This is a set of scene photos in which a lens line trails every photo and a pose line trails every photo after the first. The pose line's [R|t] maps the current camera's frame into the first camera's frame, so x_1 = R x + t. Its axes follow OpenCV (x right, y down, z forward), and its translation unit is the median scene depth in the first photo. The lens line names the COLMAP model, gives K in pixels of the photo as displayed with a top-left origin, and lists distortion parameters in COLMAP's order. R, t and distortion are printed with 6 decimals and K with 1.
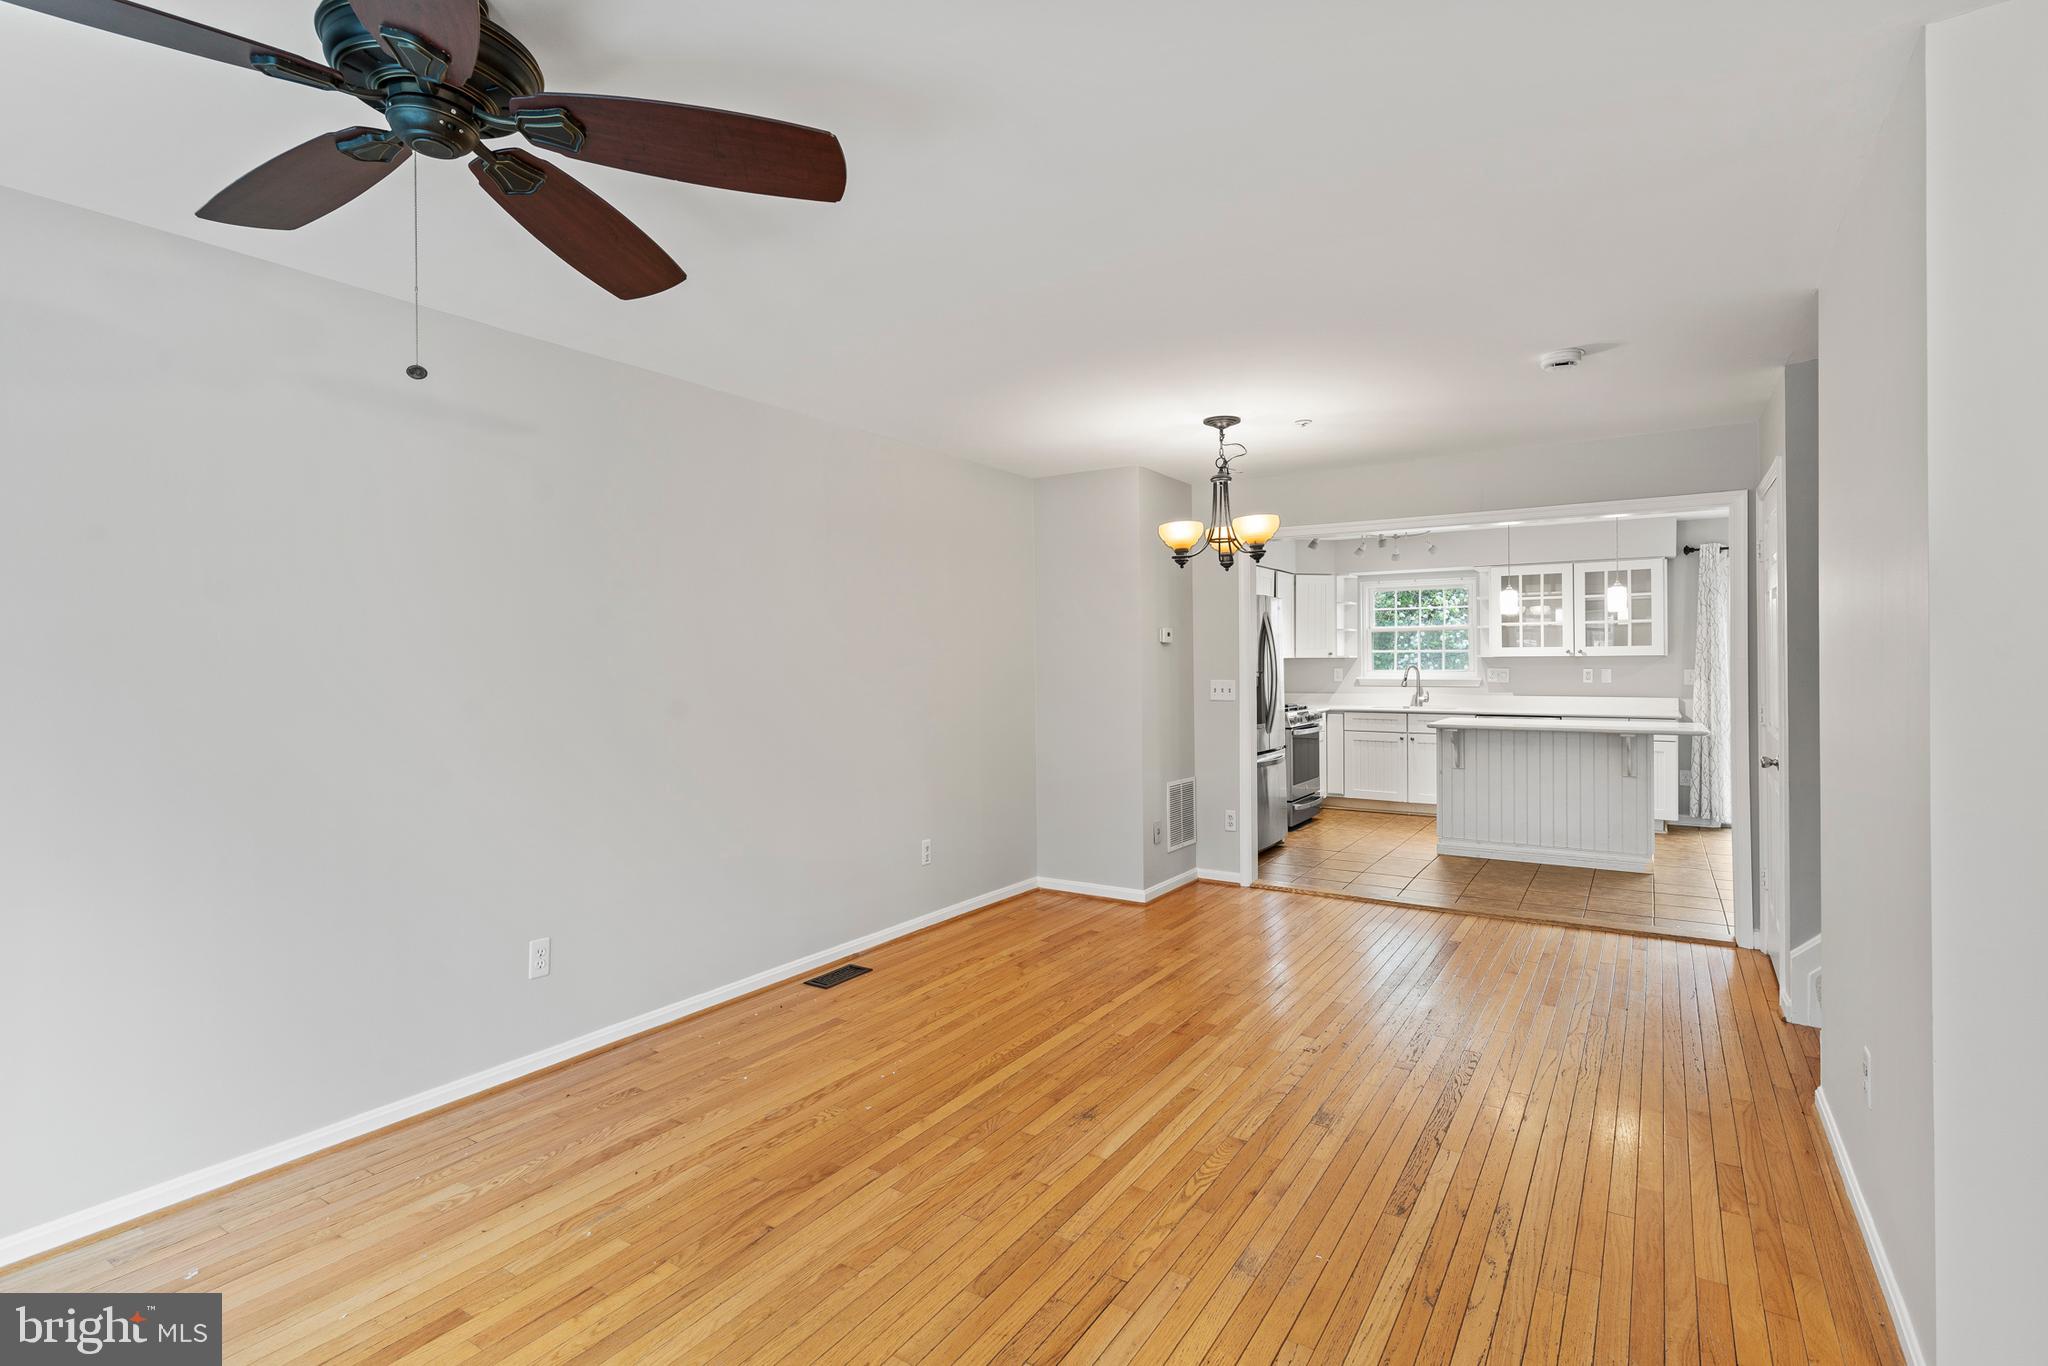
lens RADIAL K [[985.2, 0, 1018.0], [0, 985.2, 667.4], [0, 0, 1]] dist [0.000456, 0.000051]
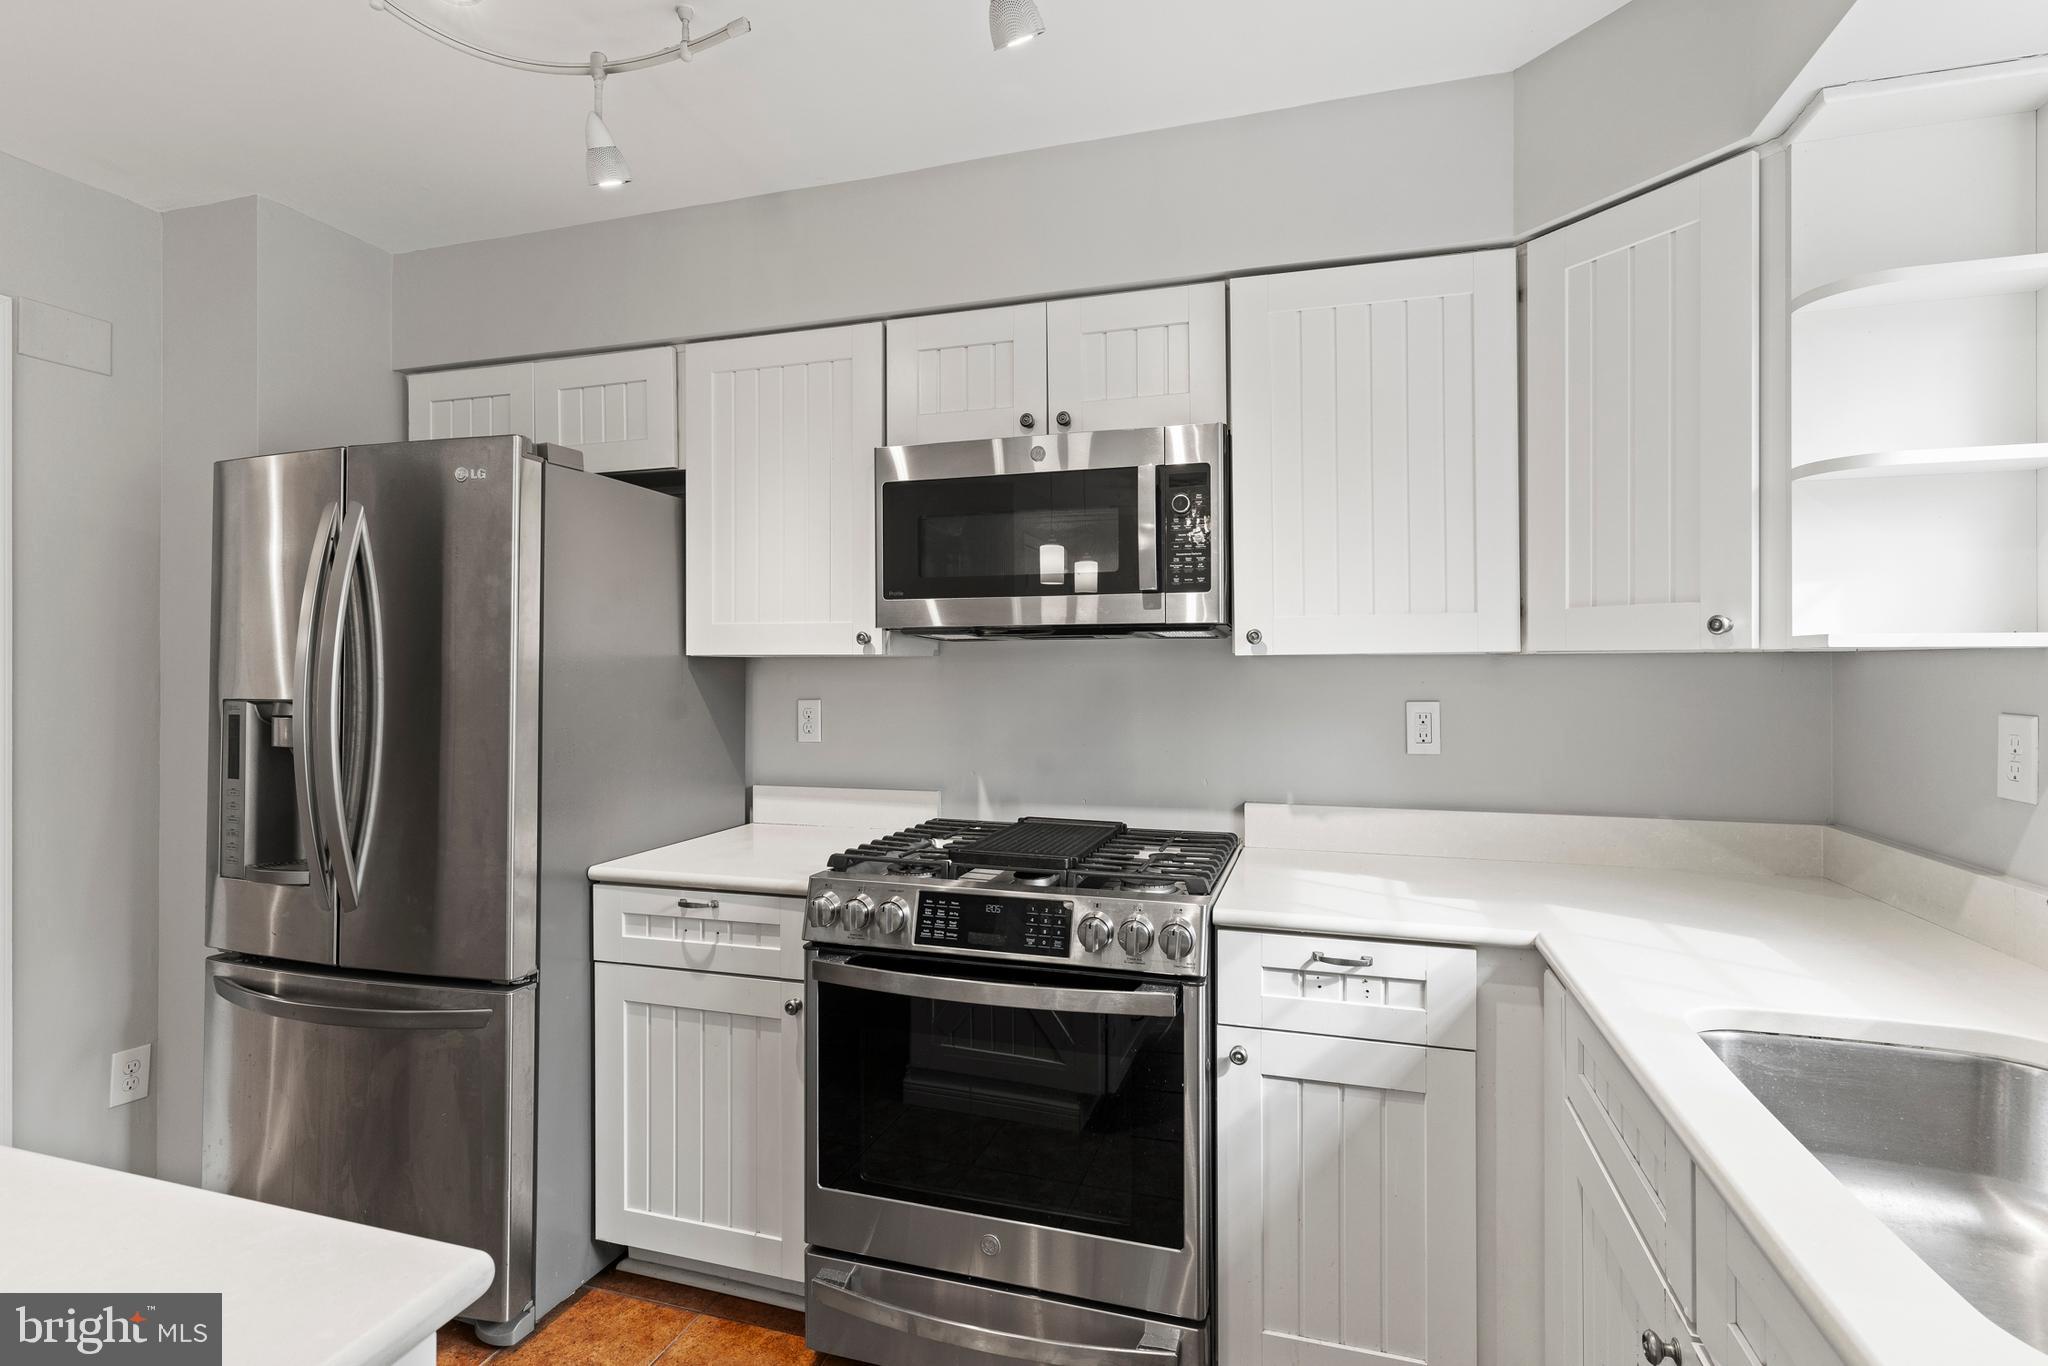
lens RADIAL K [[985.2, 0, 1018.0], [0, 985.2, 667.4], [0, 0, 1]] dist [0.000456, 0.000051]
pose [[0.273904, 0.006201, -0.961737, 0.699310], [-0.007766, 0.999961, 0.004235, -0.010209], [0.961726, 0.006309, 0.273942, 1.312234]]
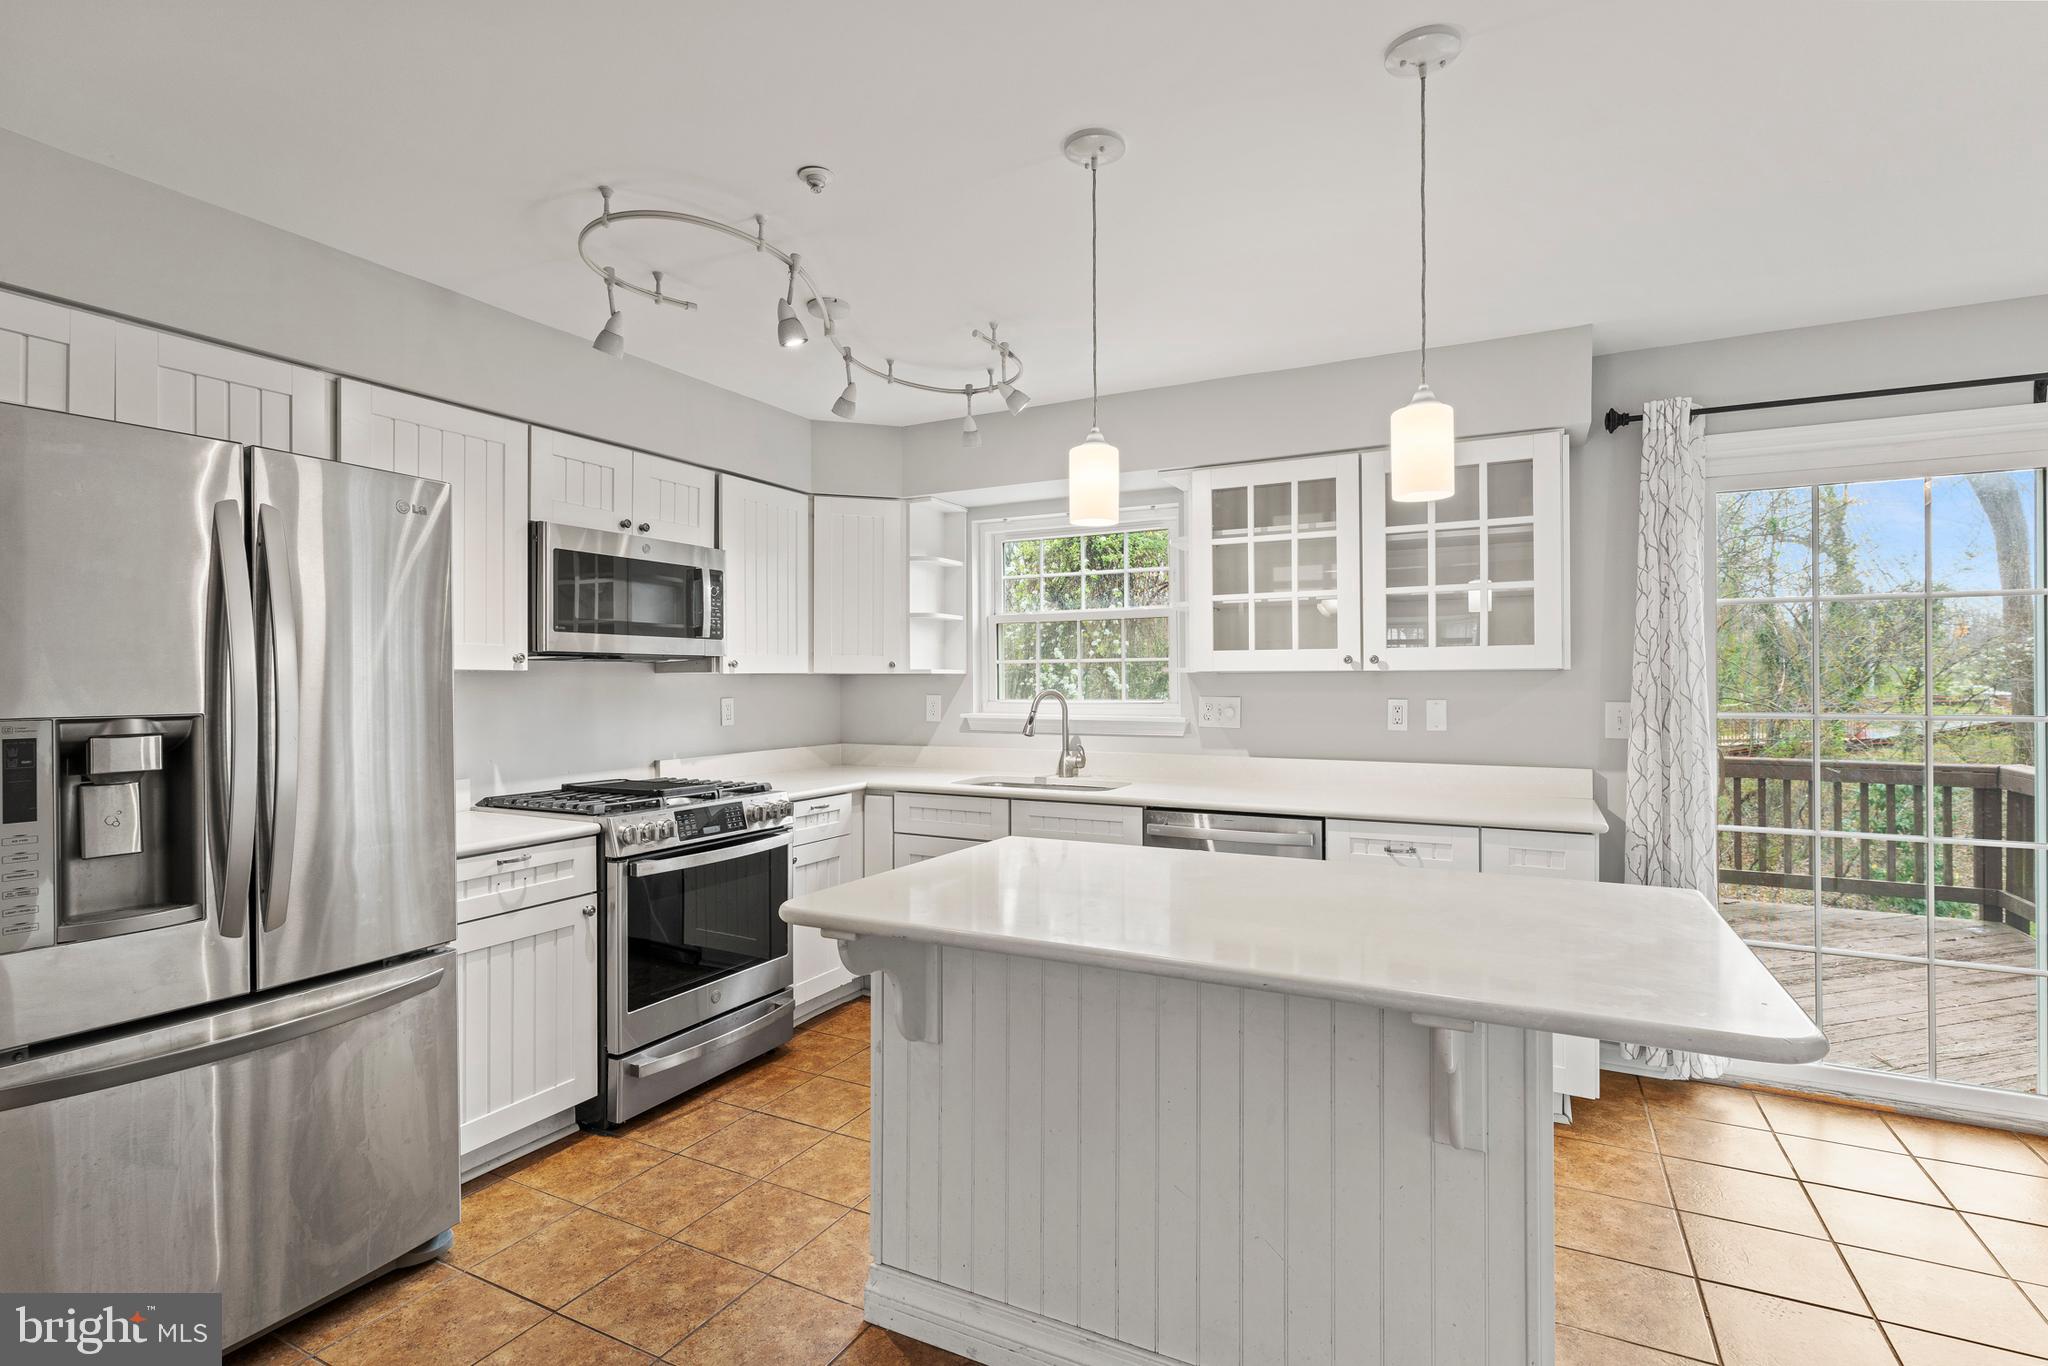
lens RADIAL K [[968.4, 0, 1026.8], [0, 968.4, 686.6], [0, 0, 1]] dist [0.003926, -0.000591]
pose [[0.995175, 0.003190, 0.098066, 0.525664], [-0.002931, 0.999992, -0.002783, -0.003907], [-0.098074, 0.002482, 0.995176, 0.827146]]
